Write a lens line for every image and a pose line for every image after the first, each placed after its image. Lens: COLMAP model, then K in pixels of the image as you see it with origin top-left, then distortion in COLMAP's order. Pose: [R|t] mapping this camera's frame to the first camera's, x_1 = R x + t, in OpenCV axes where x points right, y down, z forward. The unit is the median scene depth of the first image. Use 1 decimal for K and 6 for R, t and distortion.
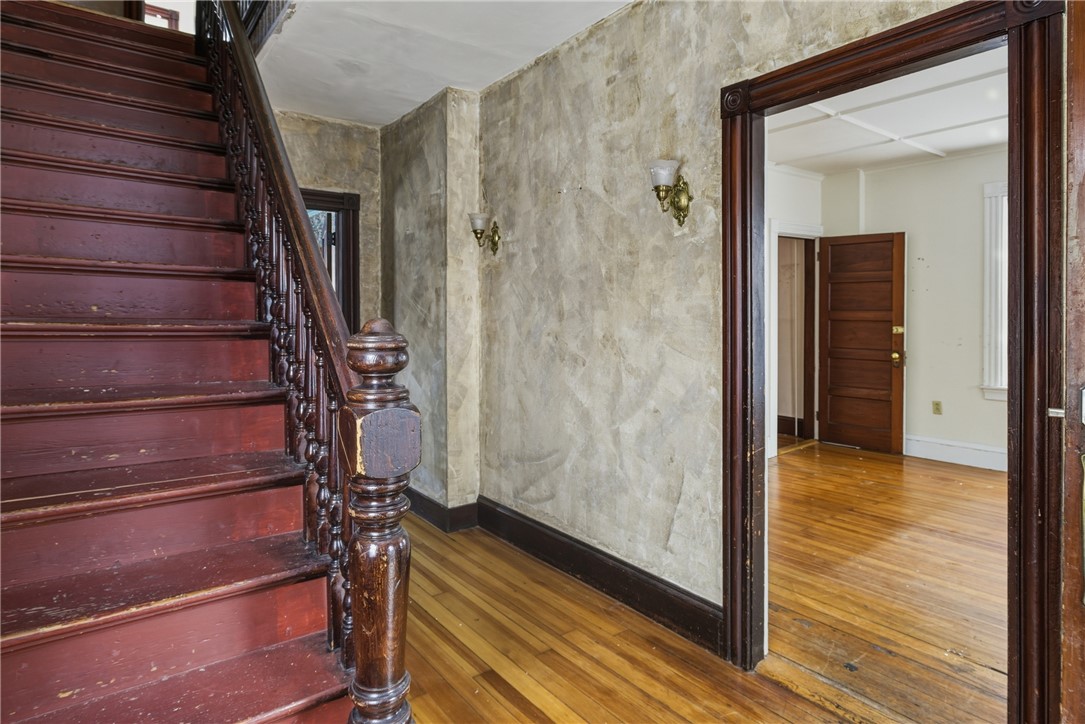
lens RADIAL K [[595.5, 0, 538.1], [0, 595.5, 323.0], [0, 0, 1]] dist [-0.010887, -0.000242]
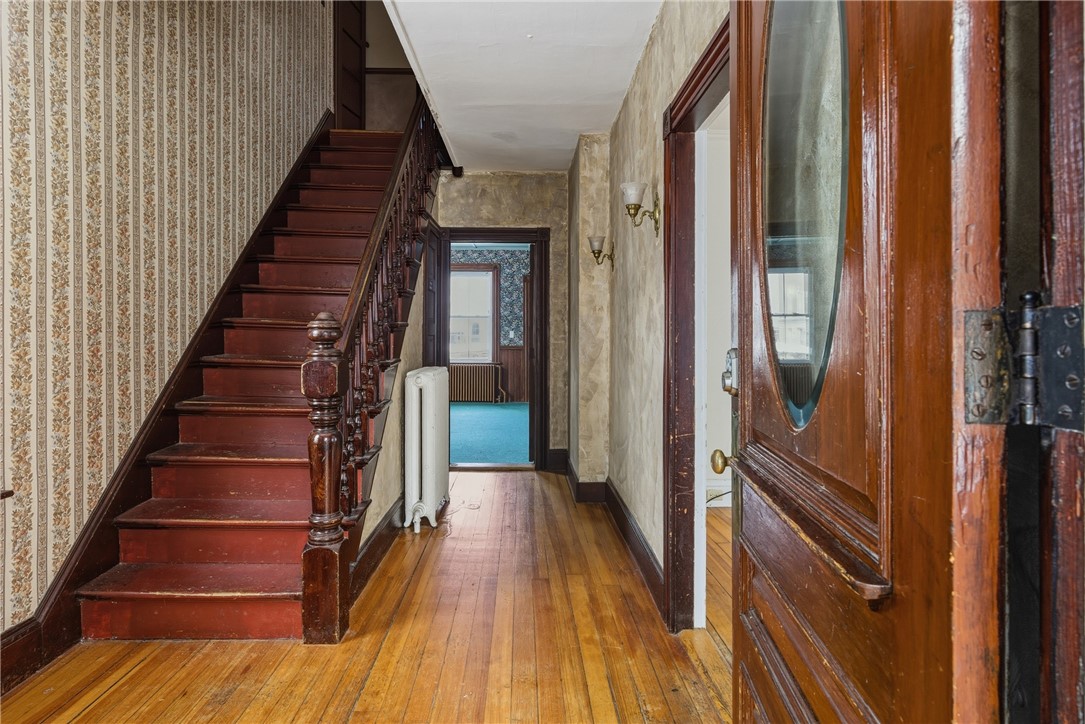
lens RADIAL K [[595.5, 0, 539.1], [0, 595.5, 338.3], [0, 0, 1]] dist [-0.010887, -0.000242]
pose [[0.815743, 0.010146, -0.578326, 0.477183], [-0.015848, 0.999863, -0.004814, 0.026300], [0.578198, 0.013092, 0.815792, -0.036437]]
